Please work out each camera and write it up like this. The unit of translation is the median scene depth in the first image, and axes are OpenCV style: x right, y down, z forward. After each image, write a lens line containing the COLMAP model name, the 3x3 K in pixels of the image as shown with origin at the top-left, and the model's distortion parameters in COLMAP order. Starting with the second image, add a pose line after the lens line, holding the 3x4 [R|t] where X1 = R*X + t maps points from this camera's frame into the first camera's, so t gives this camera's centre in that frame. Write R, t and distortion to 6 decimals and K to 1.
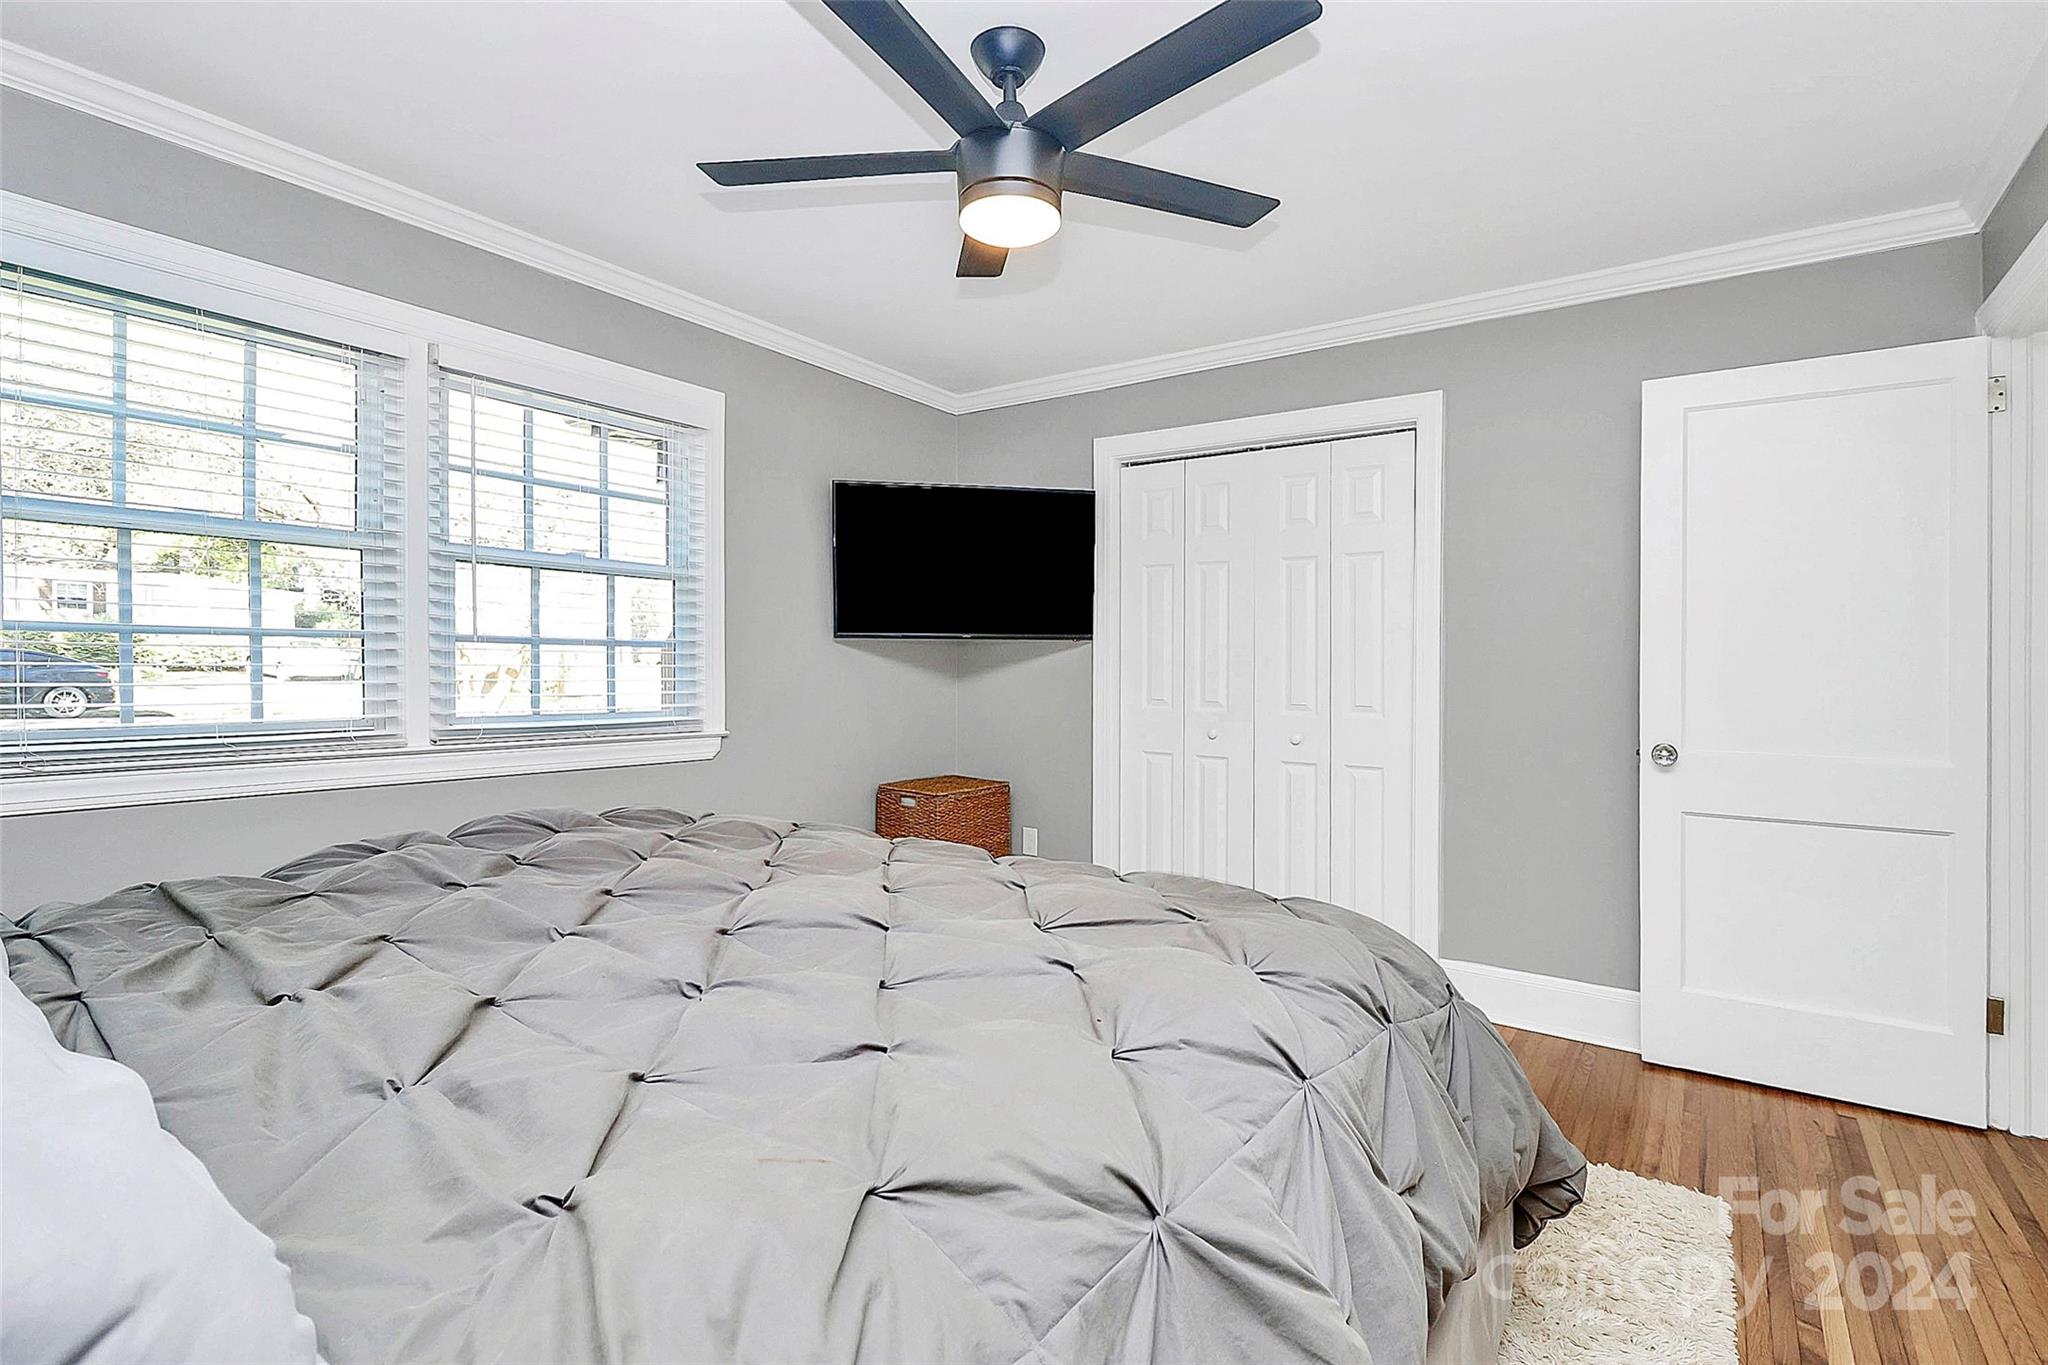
lens RADIAL K [[974.4, 0, 1015.9], [0, 974.4, 668.0], [0, 0, 1]] dist [-0.002276, -0.000465]
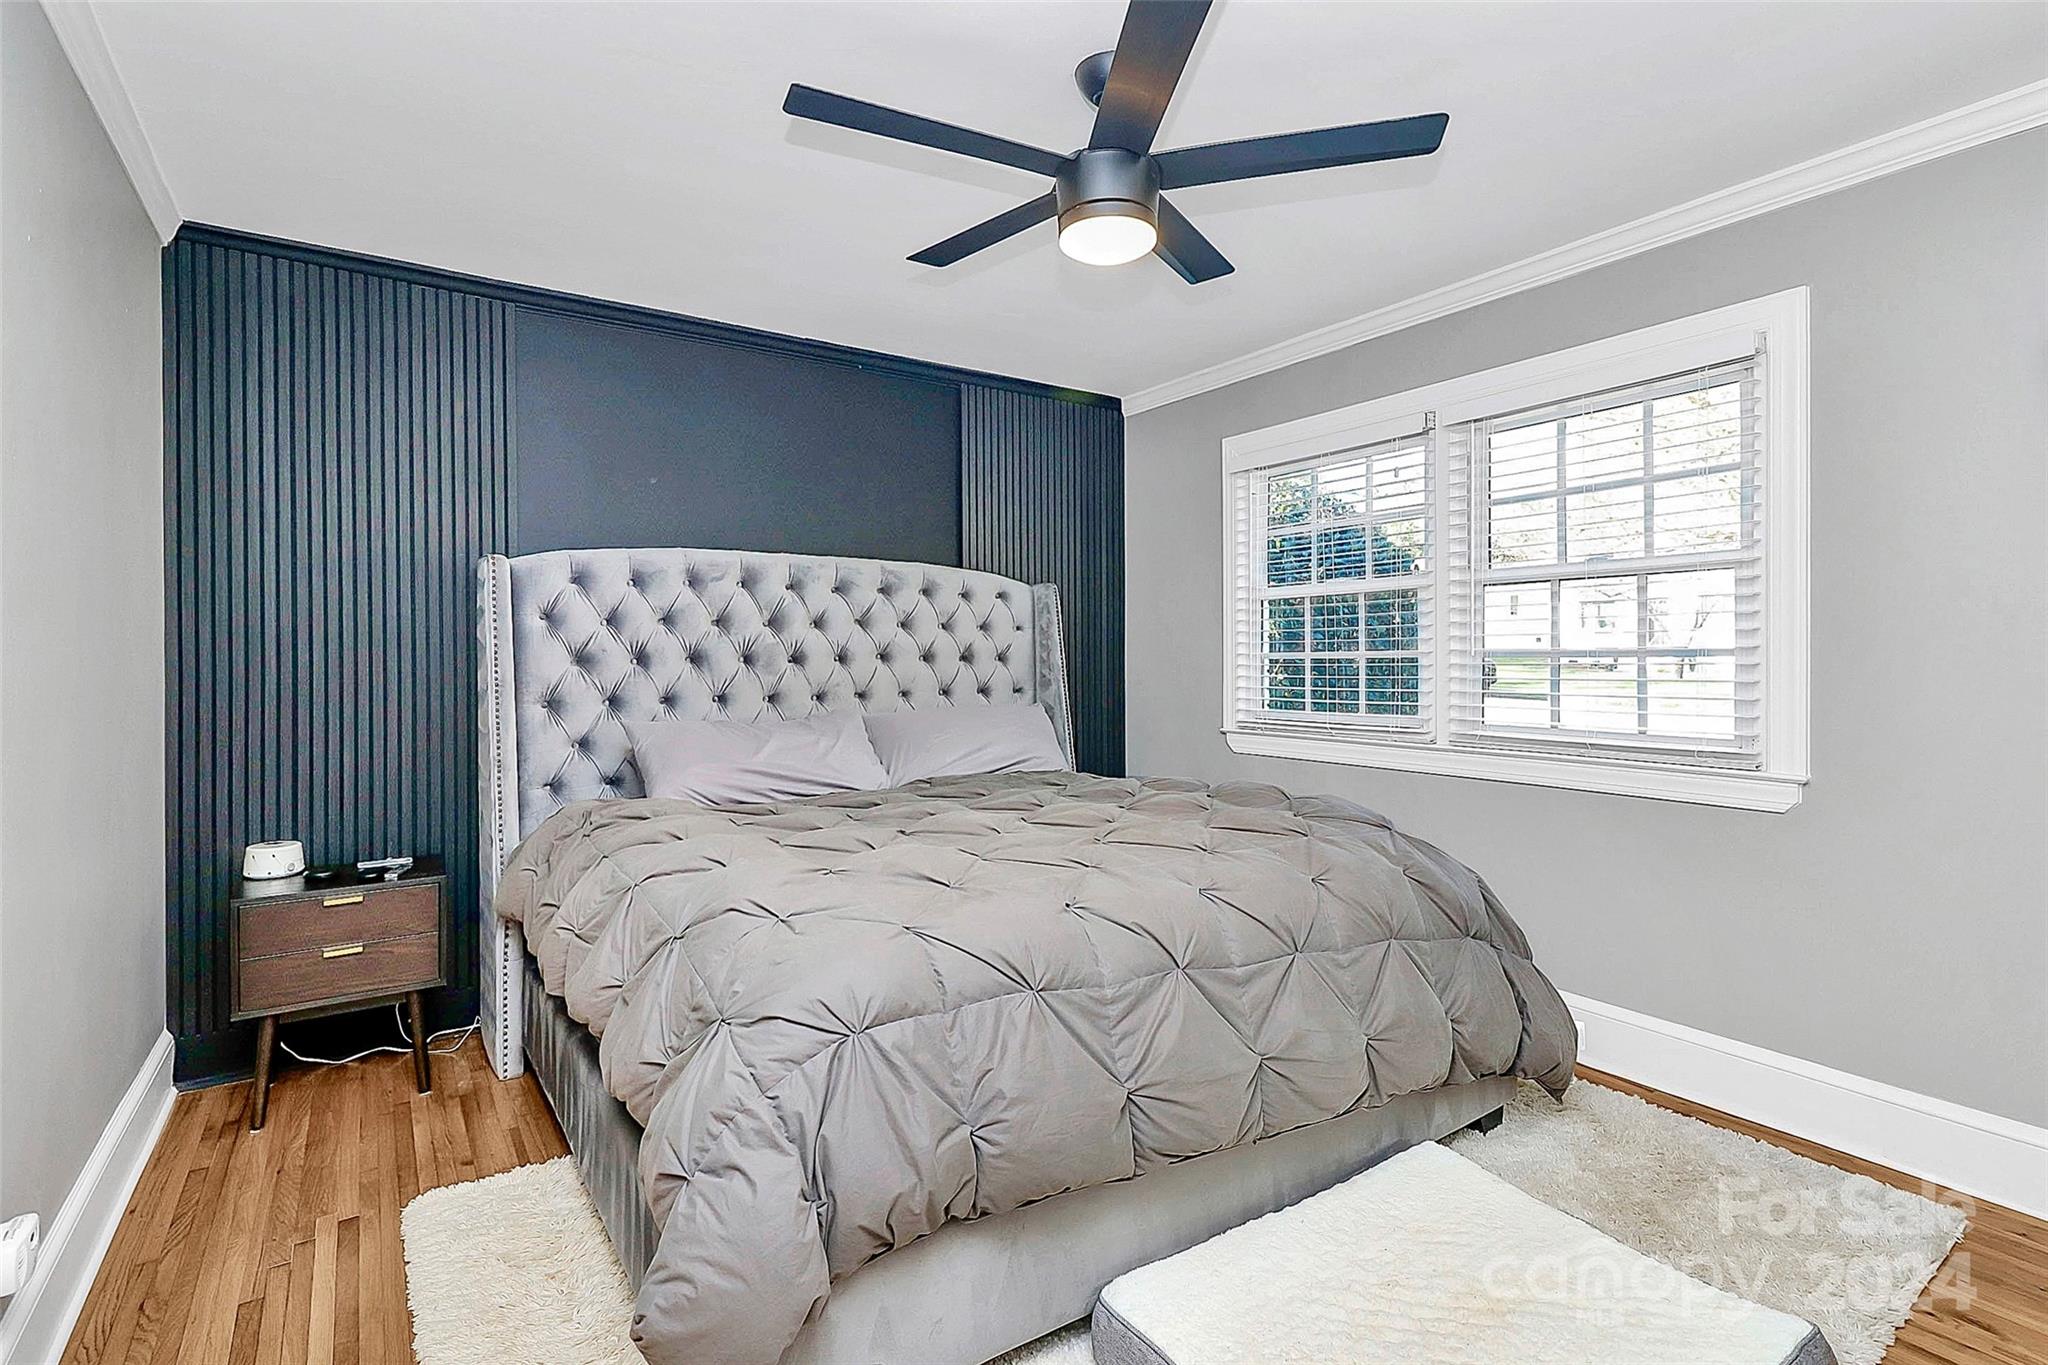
lens RADIAL K [[974.4, 0, 1015.9], [0, 974.4, 668.0], [0, 0, 1]] dist [-0.002276, -0.000465]
pose [[-0.359000, -0.004972, -0.933324, 0.579394], [0.002044, 0.999979, -0.006113, -0.008425], [0.933335, -0.004102, -0.358983, 0.771484]]
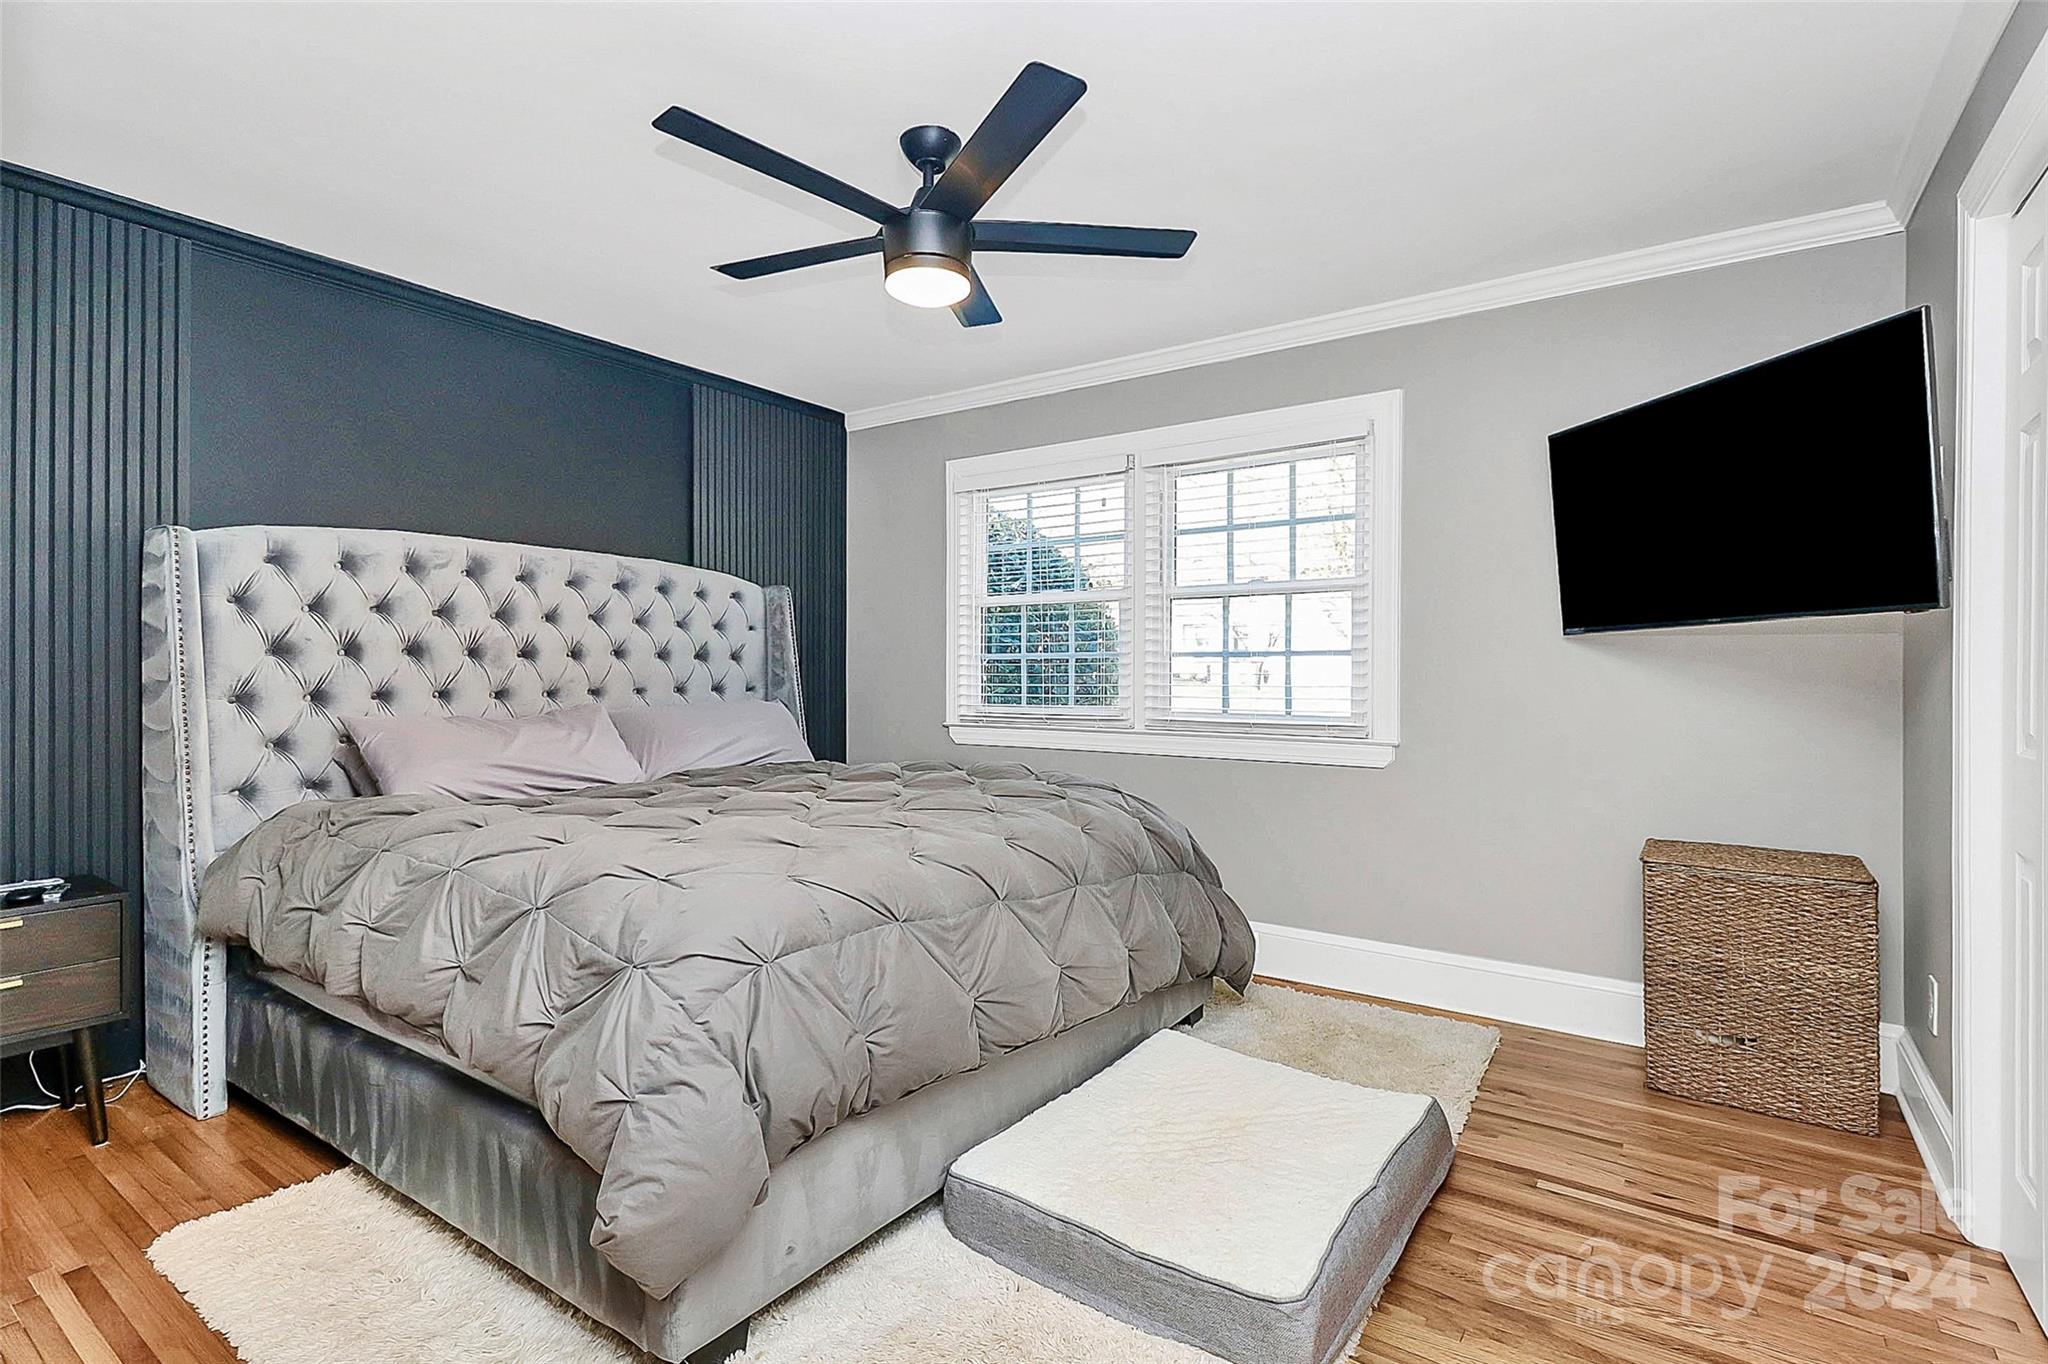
lens RADIAL K [[959.7, 0, 1024.0], [0, 959.7, 682.0], [0, 0, 1]] dist [0.001499, -0.009807]
pose [[-0.003961, -0.003339, -0.999987, 0.691361], [0.000597, 0.999994, -0.003342, 0.010716], [0.999992, -0.000610, -0.003959, 0.678255]]
